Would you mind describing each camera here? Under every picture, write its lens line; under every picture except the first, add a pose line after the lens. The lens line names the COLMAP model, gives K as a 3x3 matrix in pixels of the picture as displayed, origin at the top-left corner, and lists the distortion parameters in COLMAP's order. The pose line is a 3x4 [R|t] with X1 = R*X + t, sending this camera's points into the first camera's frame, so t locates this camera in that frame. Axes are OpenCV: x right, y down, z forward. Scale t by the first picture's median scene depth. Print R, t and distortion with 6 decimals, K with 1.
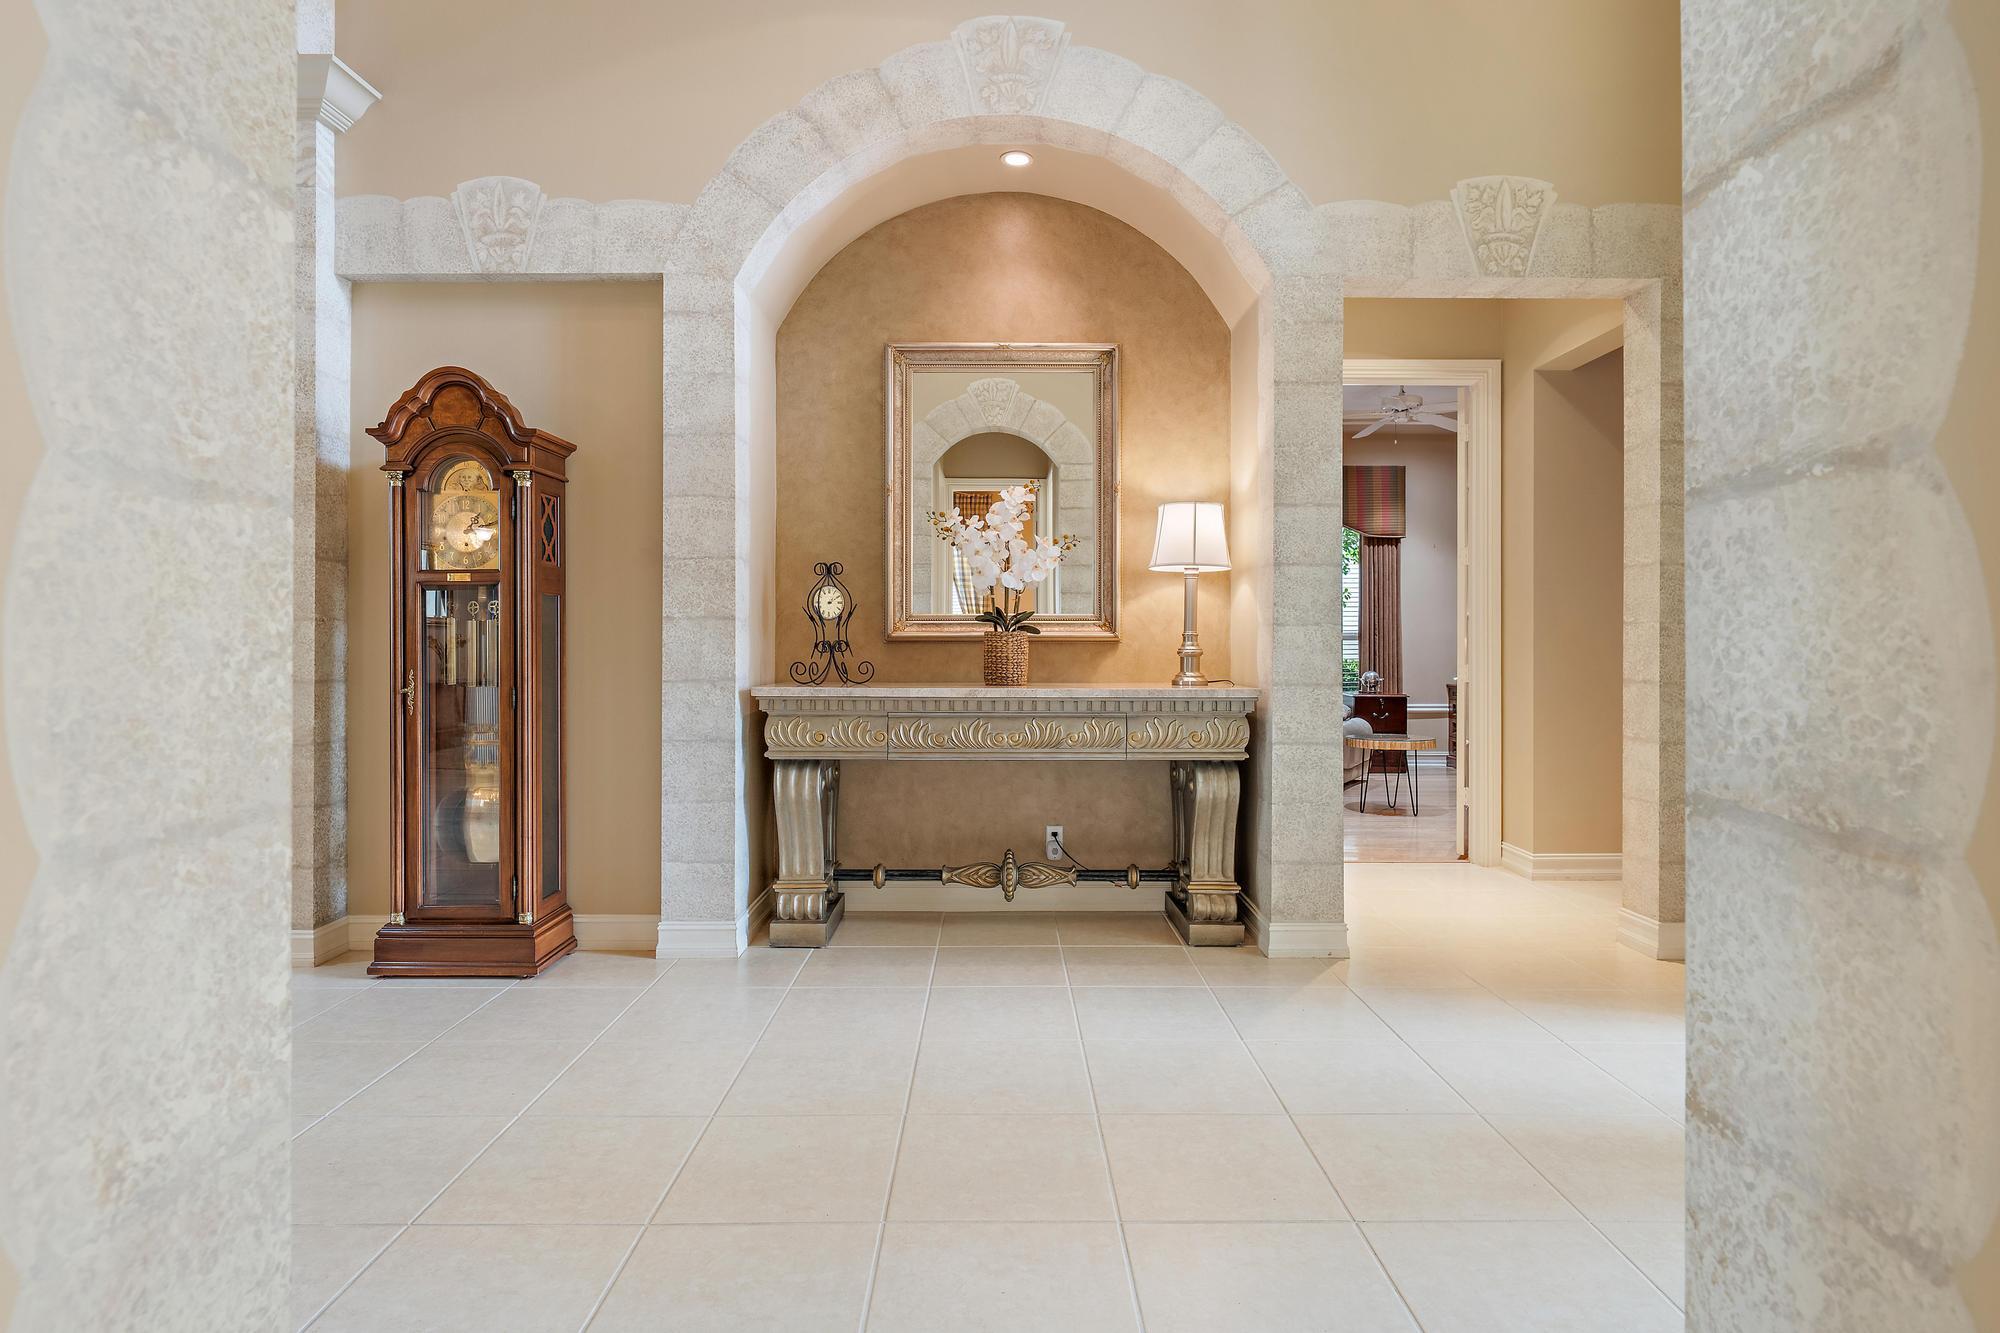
lens RADIAL K [[1019.3, 0, 1008.0], [0, 1019.3, 645.2], [0, 0, 1]] dist [0.004289, 0.000518]
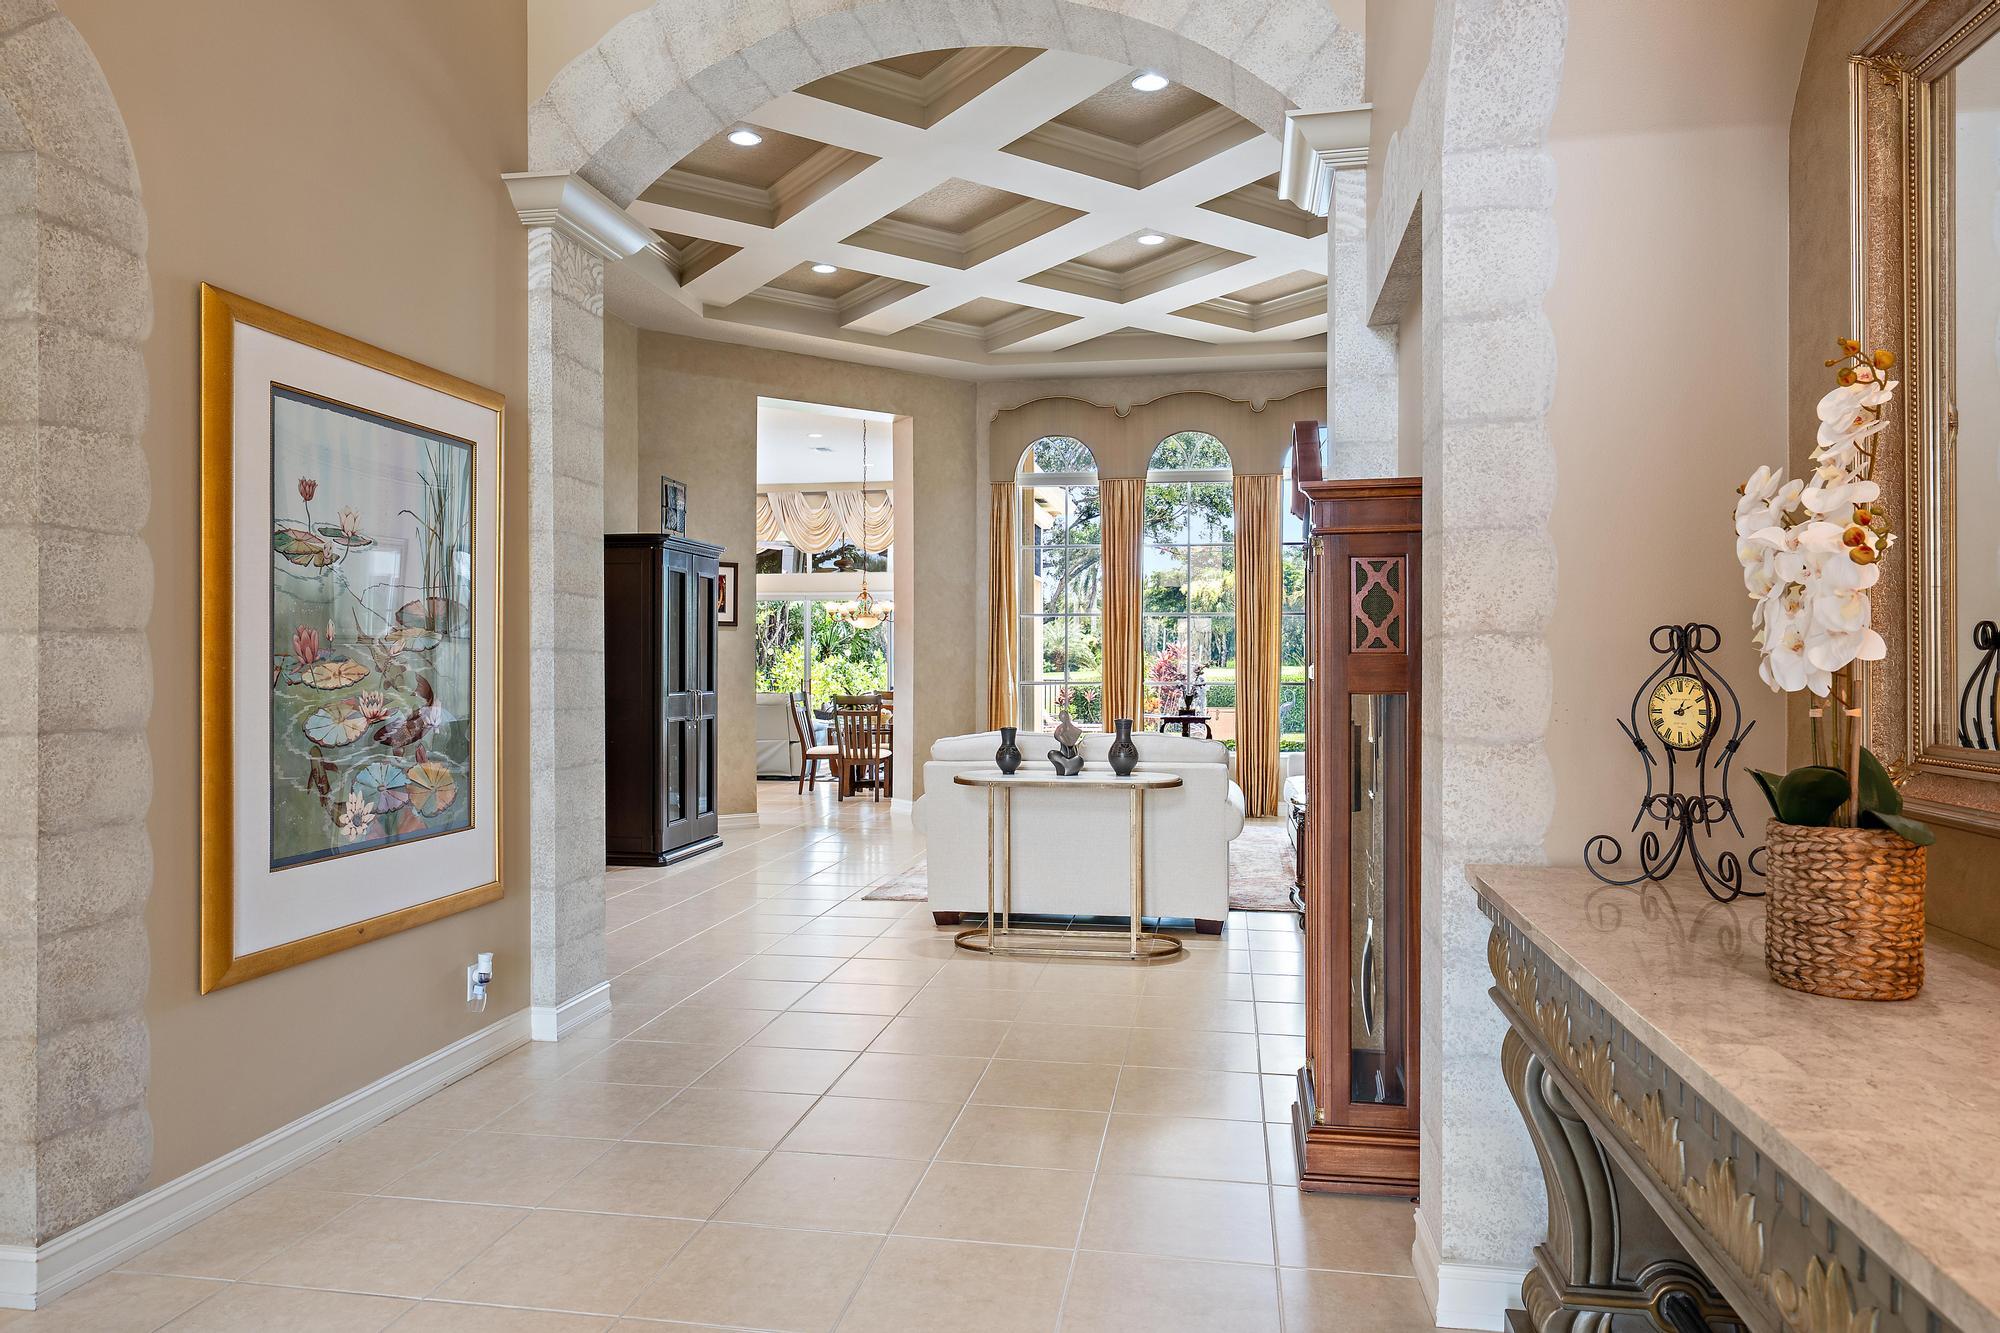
lens RADIAL K [[1274.5, 0, 1000.0], [0, 1274.5, 666.5], [0, 0, 1]] dist [0.001928, 0.000967]
pose [[-0.181834, 0.002355, -0.983326, 0.488181], [-0.001656, 0.999995, 0.002701, -0.069439], [0.983328, 0.002119, -0.181829, 0.884588]]
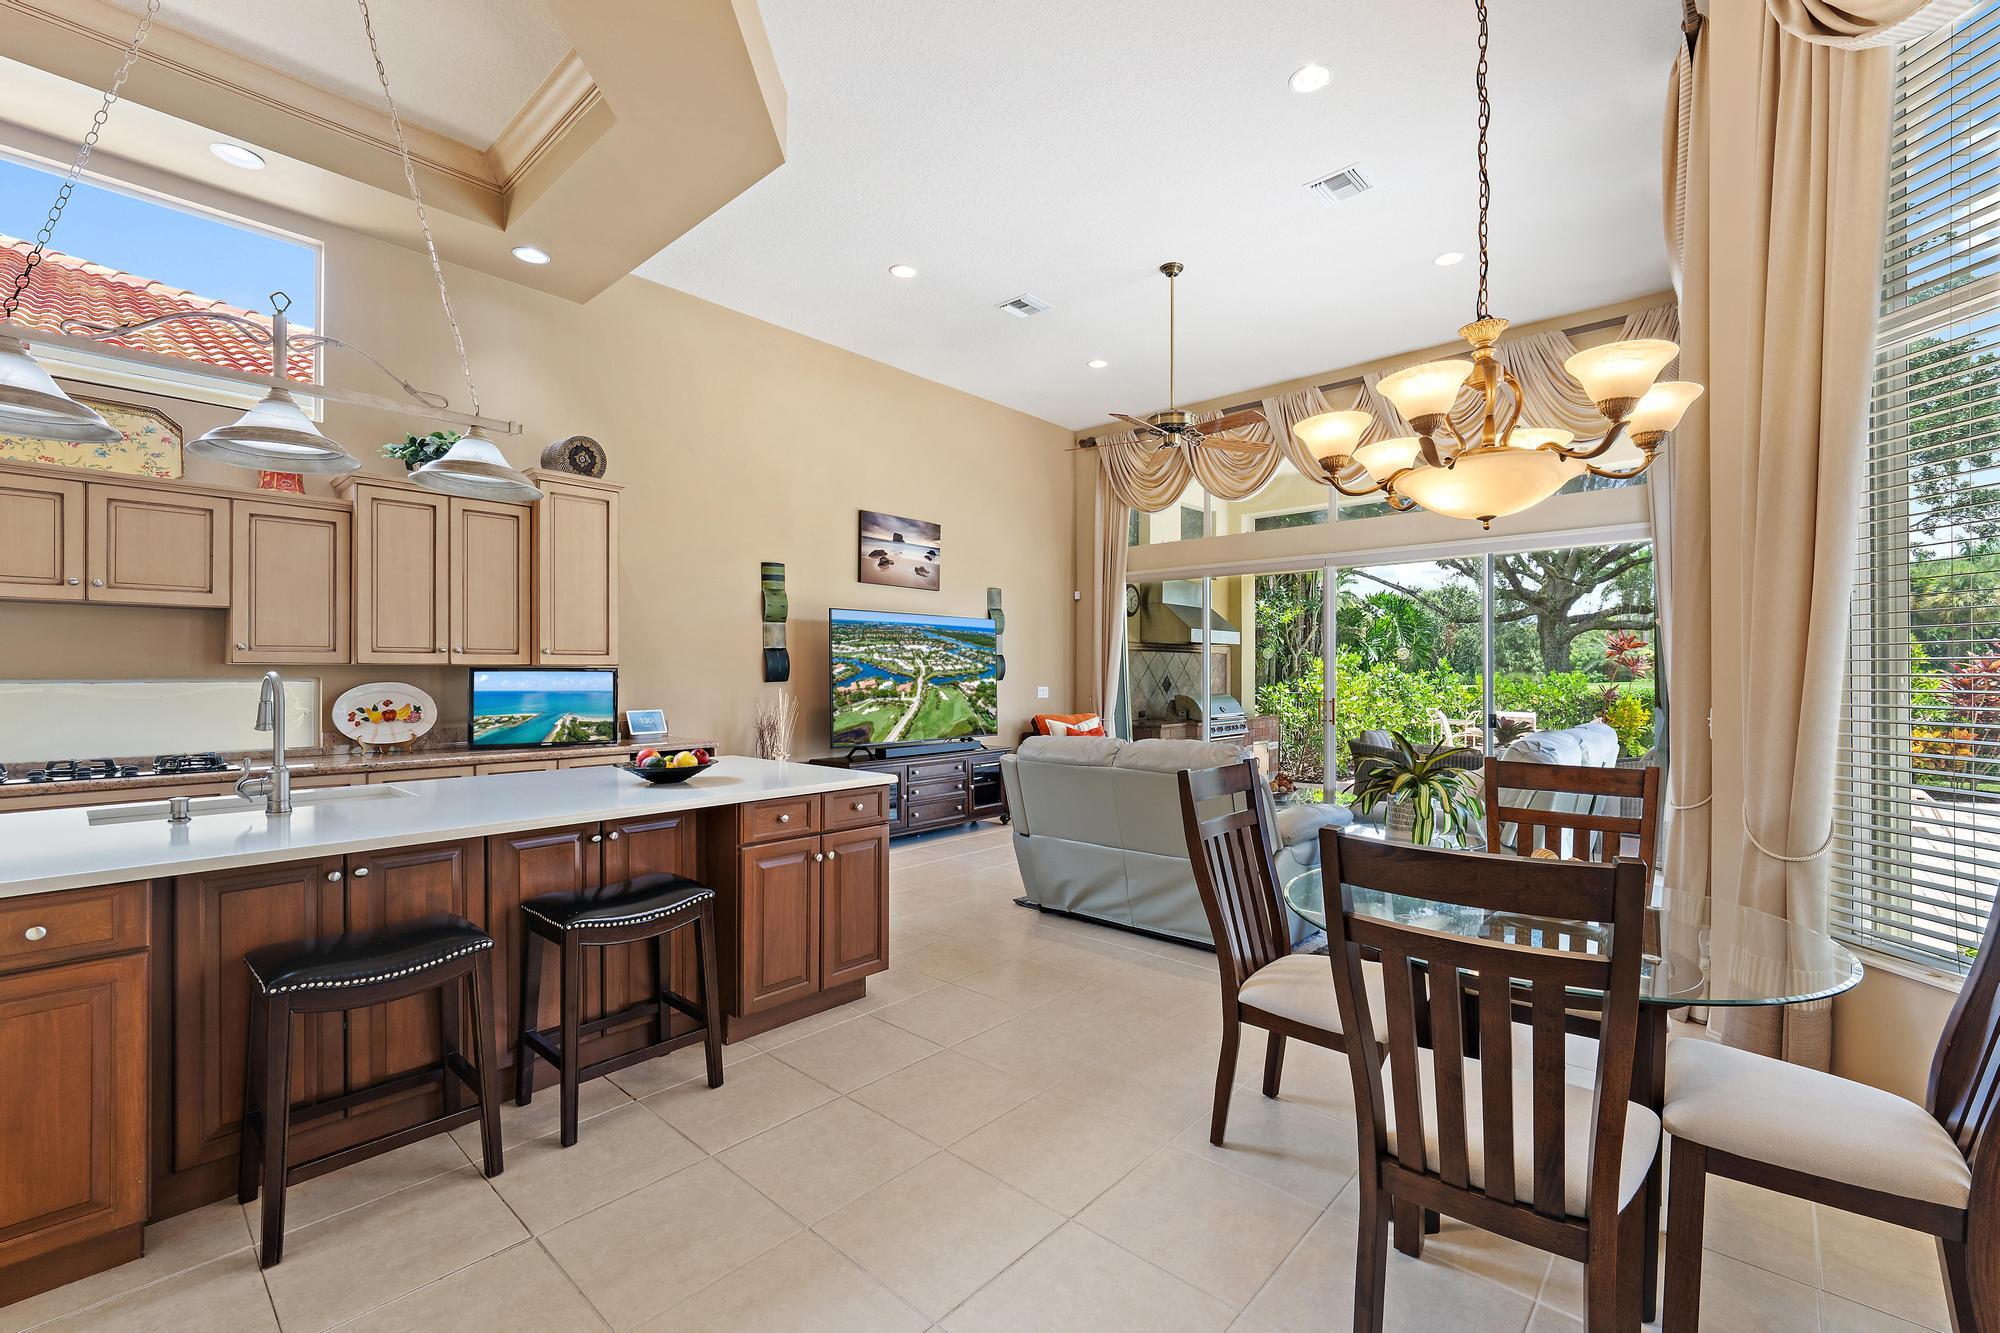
lens RADIAL K [[846.7, 0, 1006.3], [0, 846.7, 671.5], [0, 0, 1]] dist [-0.000918, -0.000188]
pose [[-0.673525, -0.002765, -0.739160, -2.313523], [-0.001388, 0.999996, -0.002476, -0.062622], [0.739164, -0.000642, -0.673526, 0.010489]]
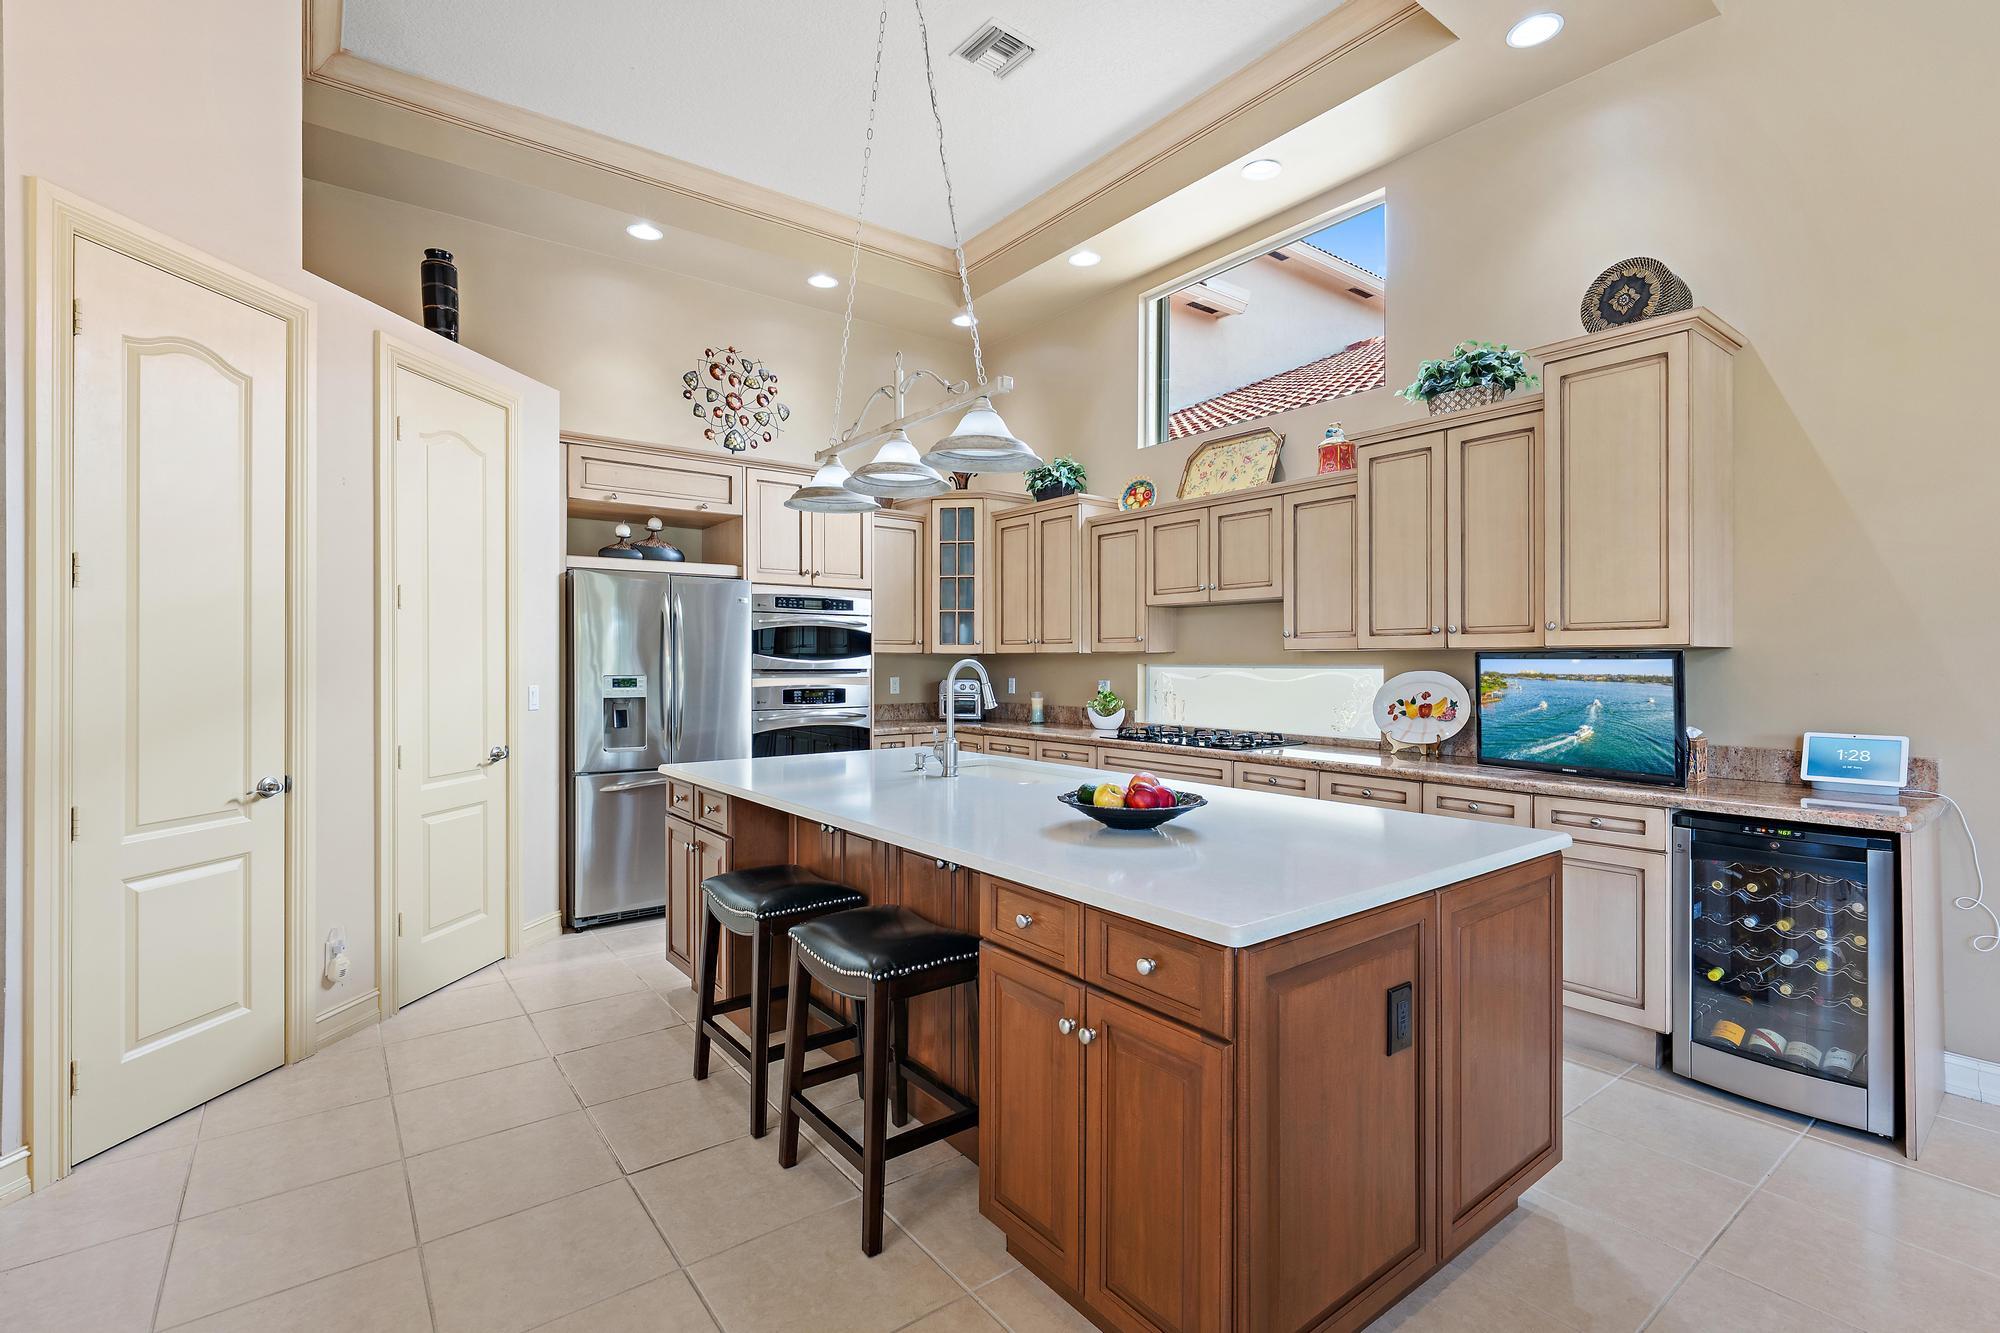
lens RADIAL K [[904.9, 0, 1000.0], [0, 904.9, 666.5], [0, 0, 1]] dist [-0.003872, -0.000314]
pose [[-0.603396, -0.005986, 0.797420, -3.174216], [0.001436, 0.999962, 0.008594, -0.064022], [-0.797441, 0.006331, -0.603364, -0.404799]]
